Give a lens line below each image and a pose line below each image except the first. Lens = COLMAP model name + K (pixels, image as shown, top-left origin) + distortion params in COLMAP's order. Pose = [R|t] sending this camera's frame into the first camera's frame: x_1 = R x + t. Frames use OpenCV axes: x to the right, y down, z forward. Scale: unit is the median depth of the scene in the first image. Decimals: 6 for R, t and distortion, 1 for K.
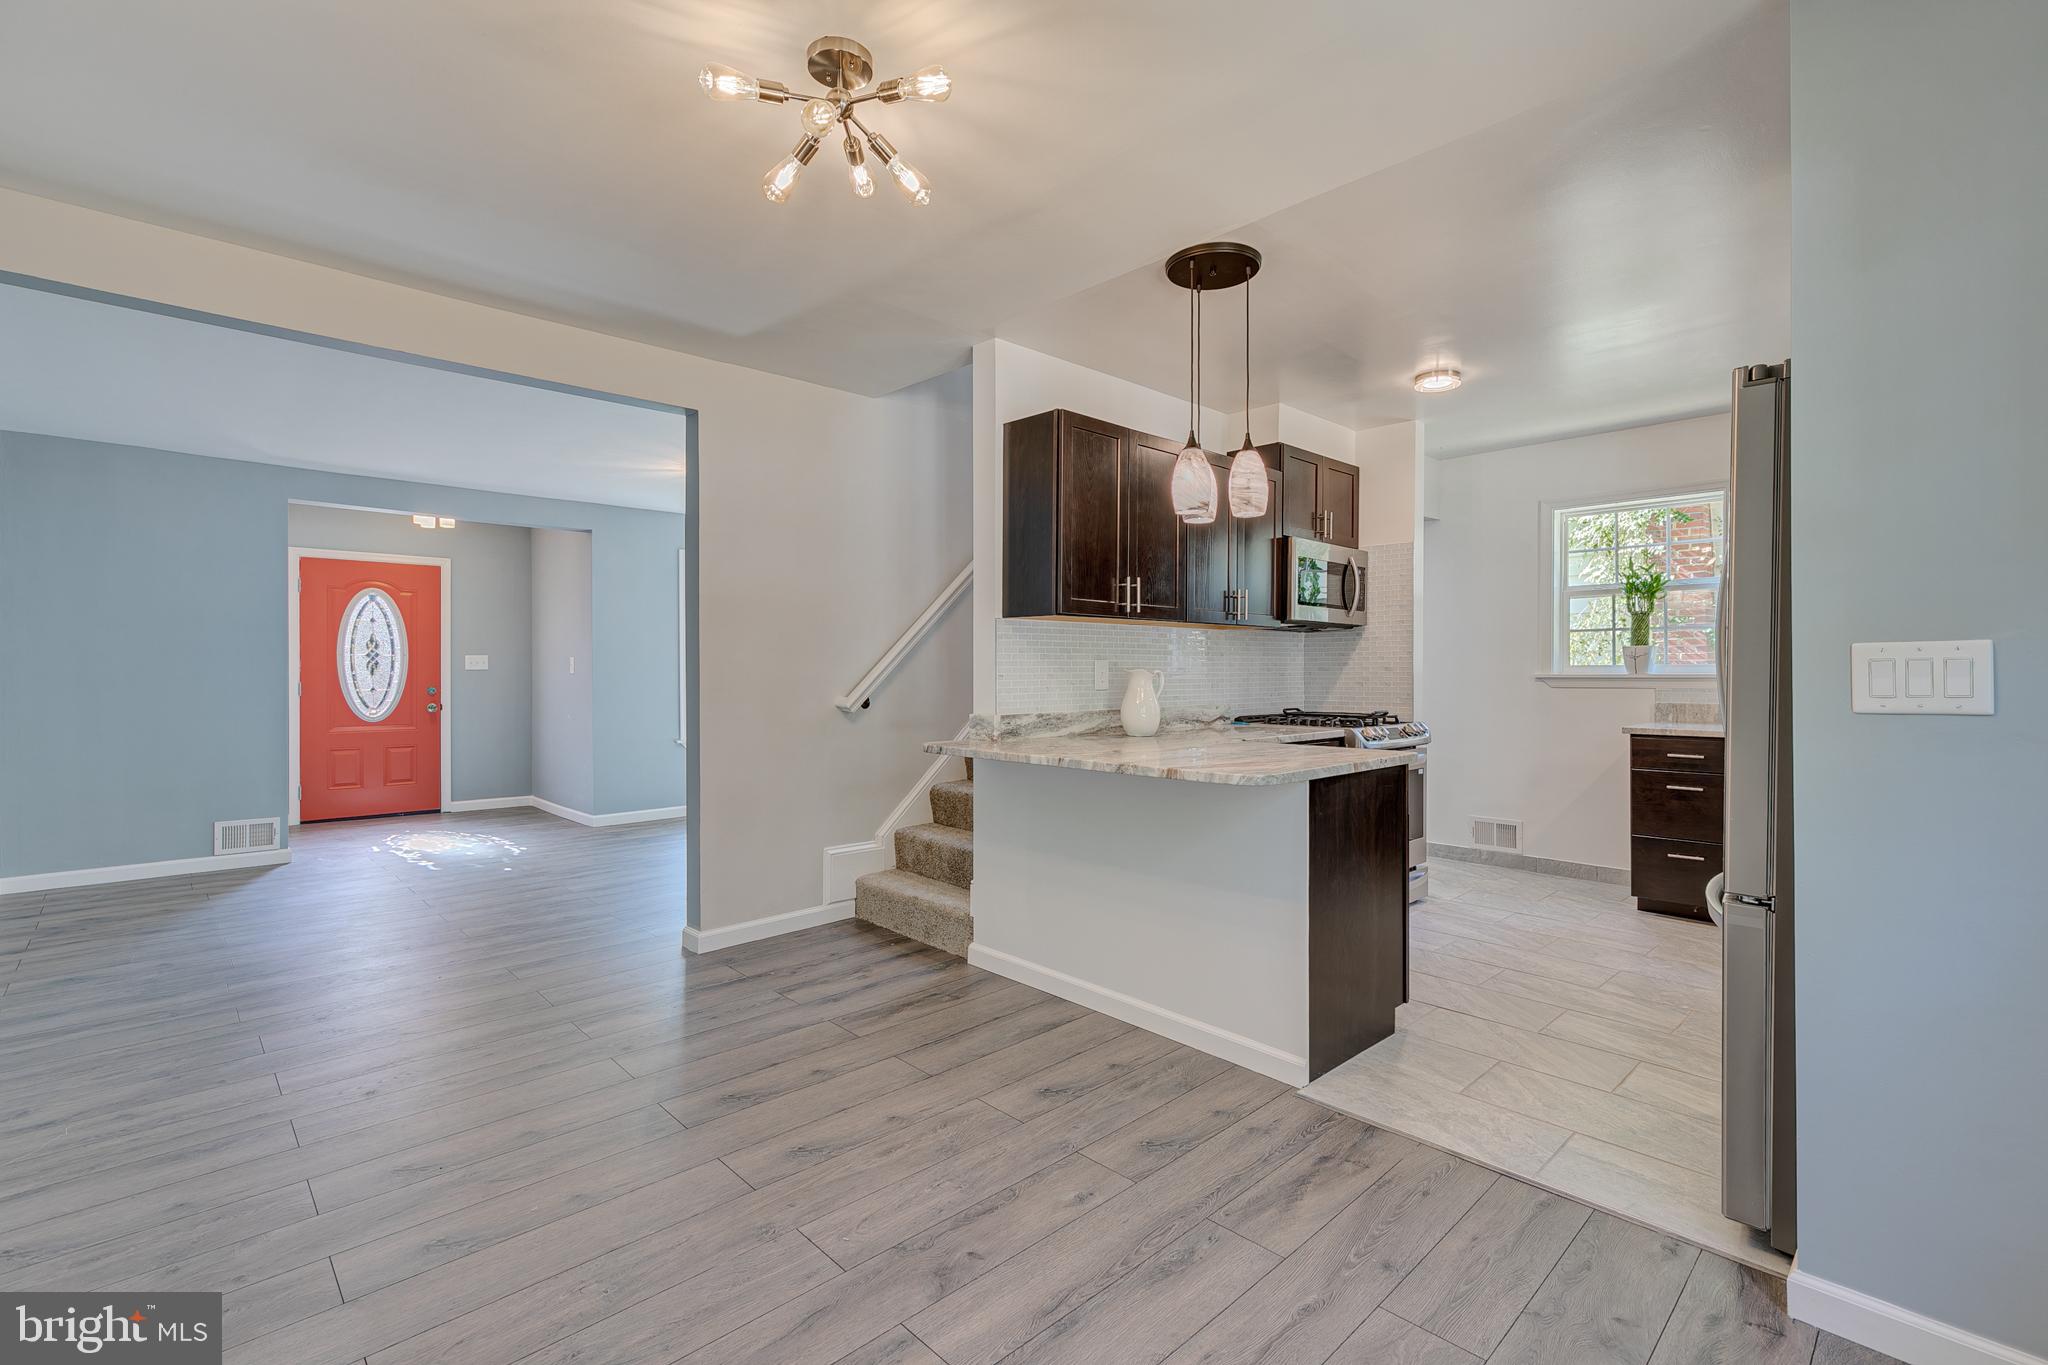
lens RADIAL K [[911.9, 0, 1036.9], [0, 911.9, 673.8], [0, 0, 1]] dist [0.011451, -0.004563]
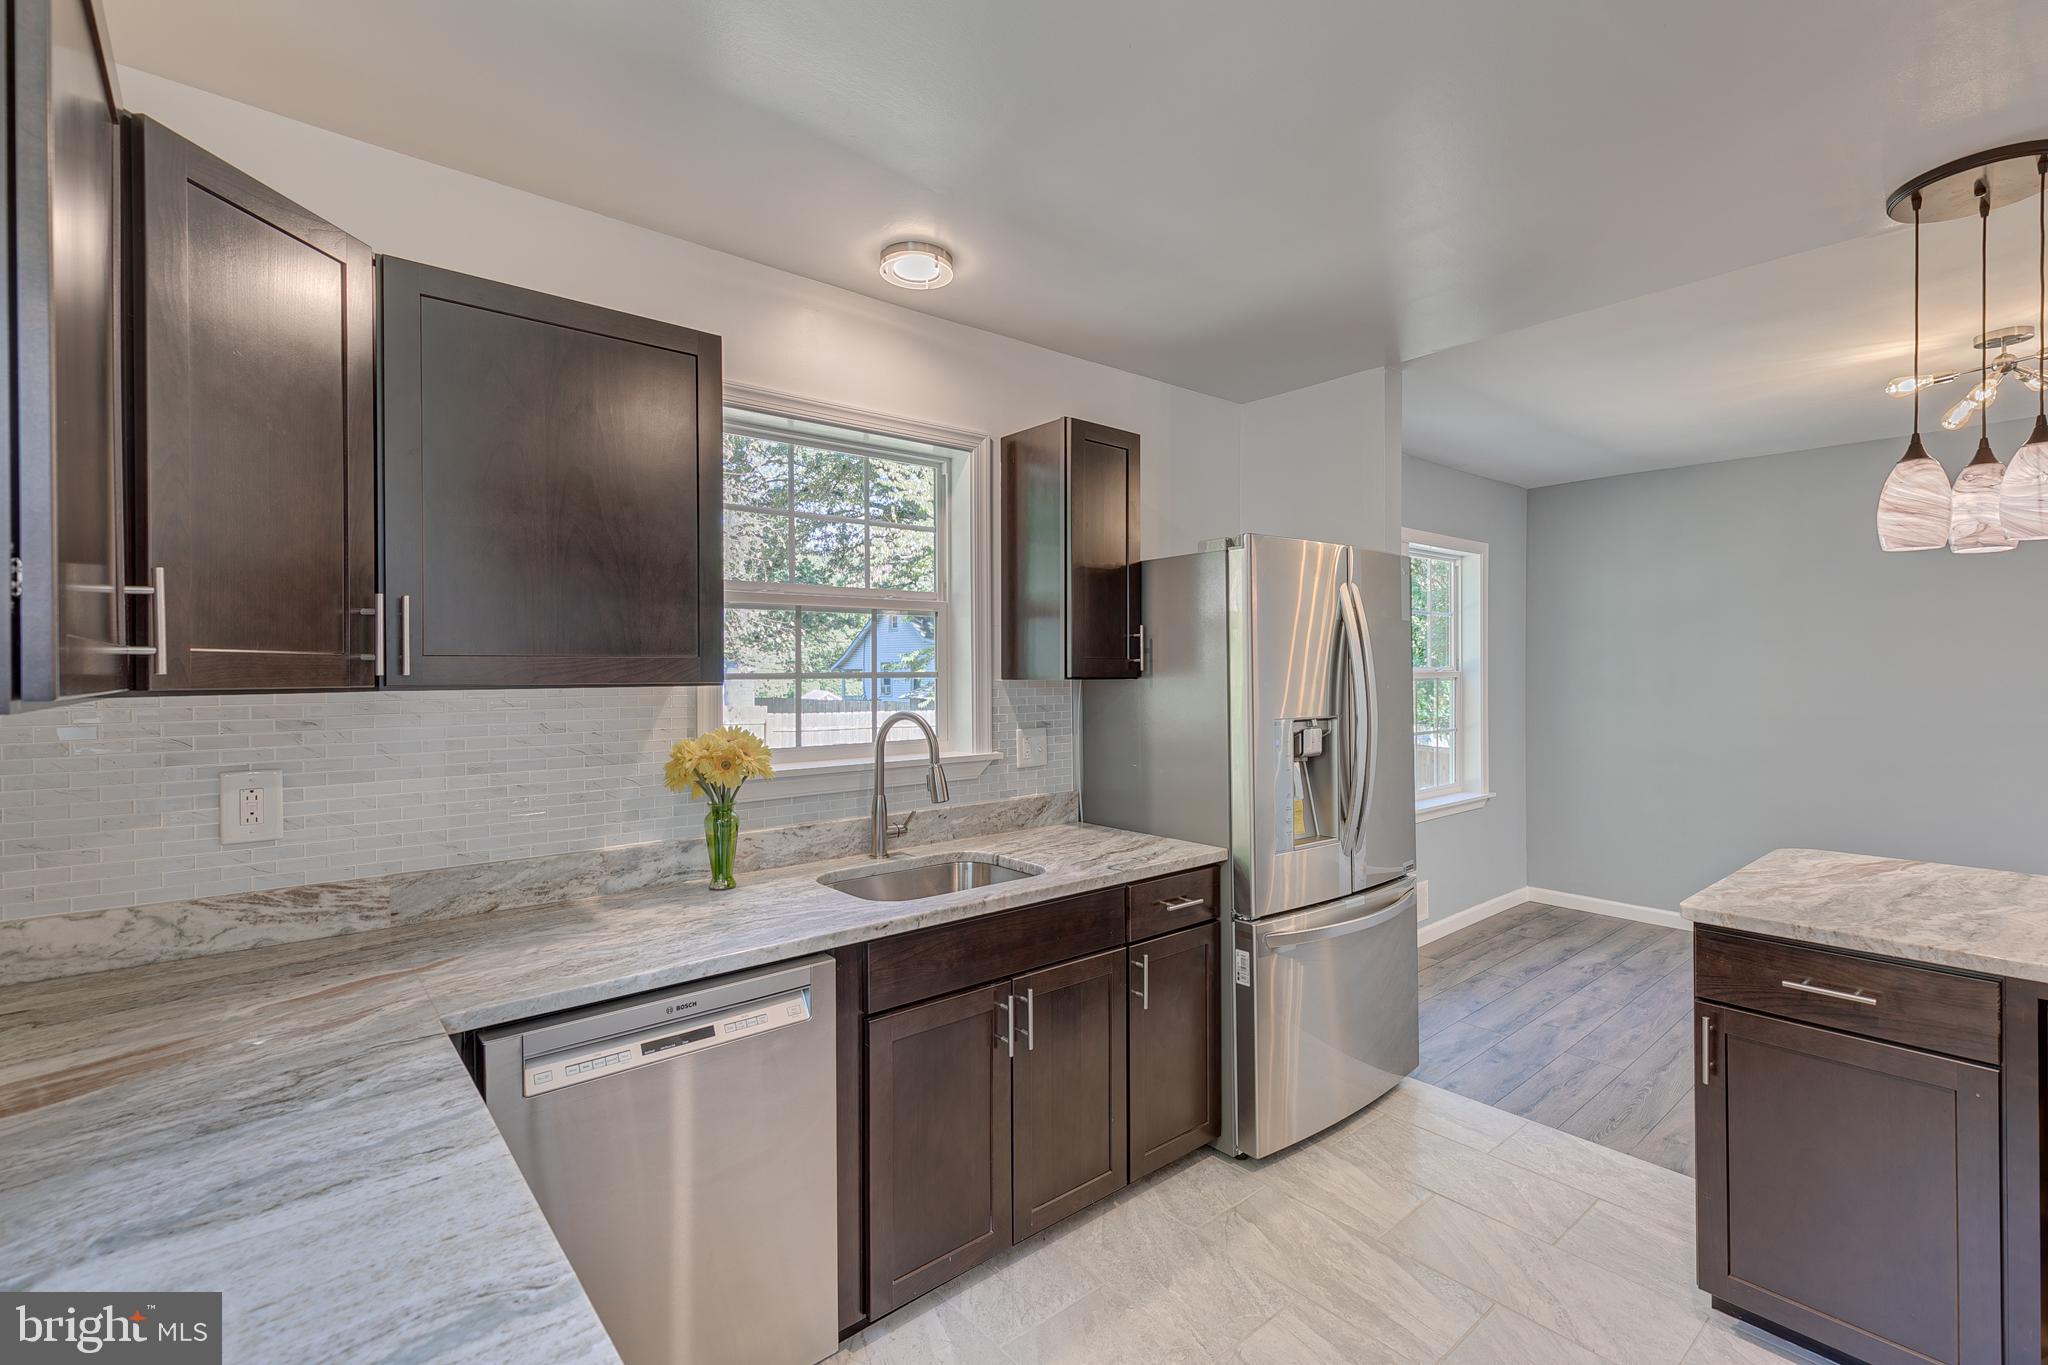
lens RADIAL K [[911.9, 0, 1036.9], [0, 911.9, 673.8], [0, 0, 1]] dist [0.011451, -0.004563]
pose [[-0.998428, 0.008836, 0.055356, 0.868504], [0.009260, 0.999930, 0.007411, -0.087472], [-0.055287, 0.007912, -0.998439, 1.741586]]
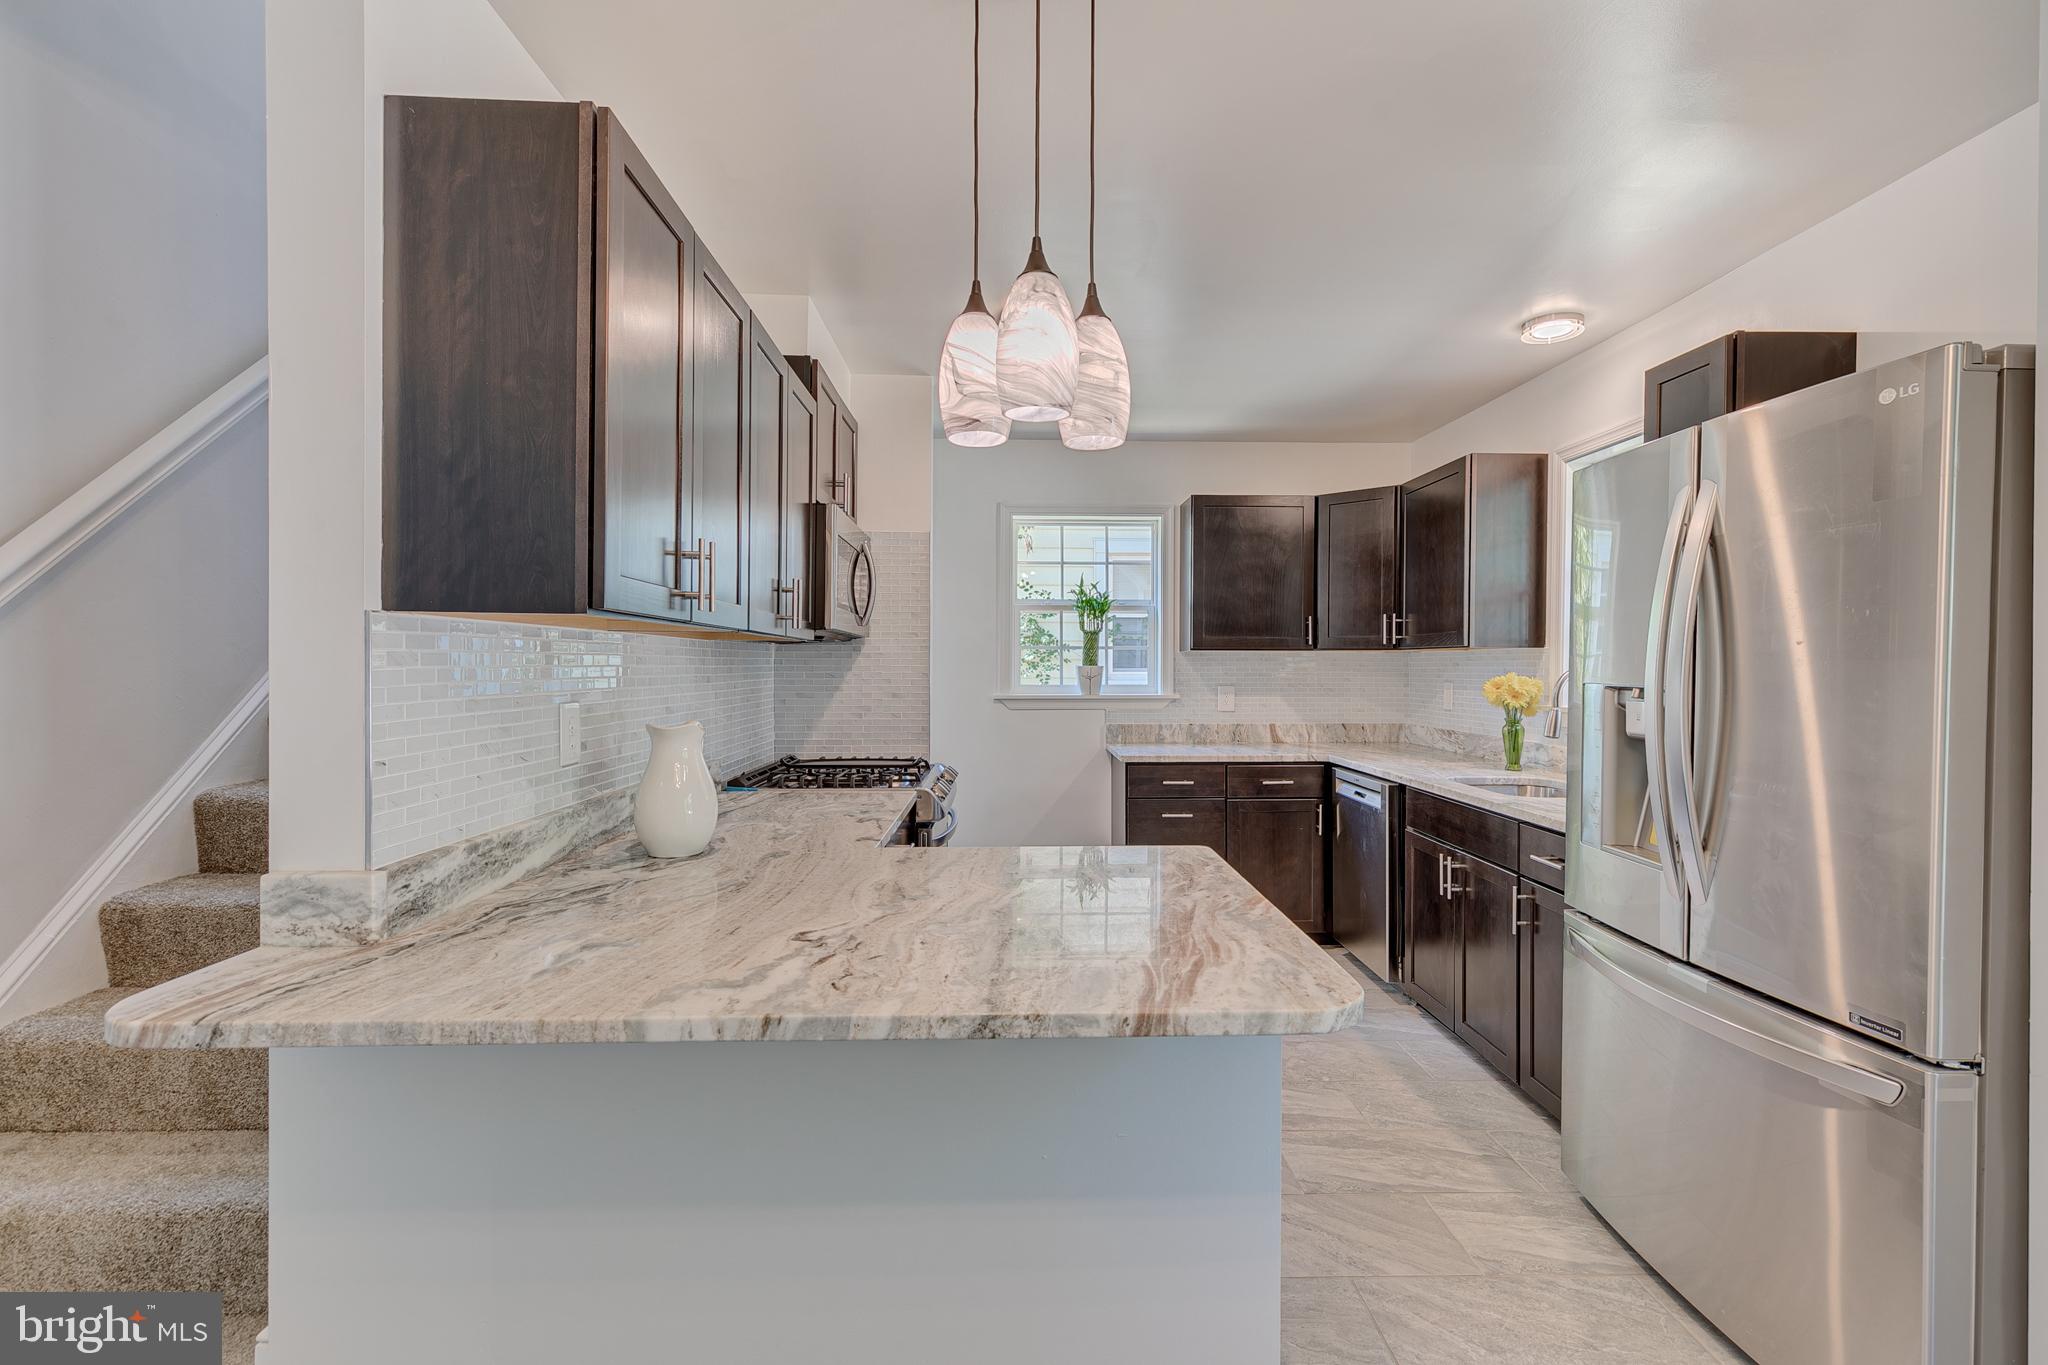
lens RADIAL K [[911.9, 0, 1036.9], [0, 911.9, 673.8], [0, 0, 1]] dist [0.011451, -0.004563]
pose [[0.666362, -0.003417, 0.745621, -0.174452], [-0.000965, 0.999985, 0.005446, -0.046249], [-0.745628, -0.004348, 0.666348, 0.676372]]
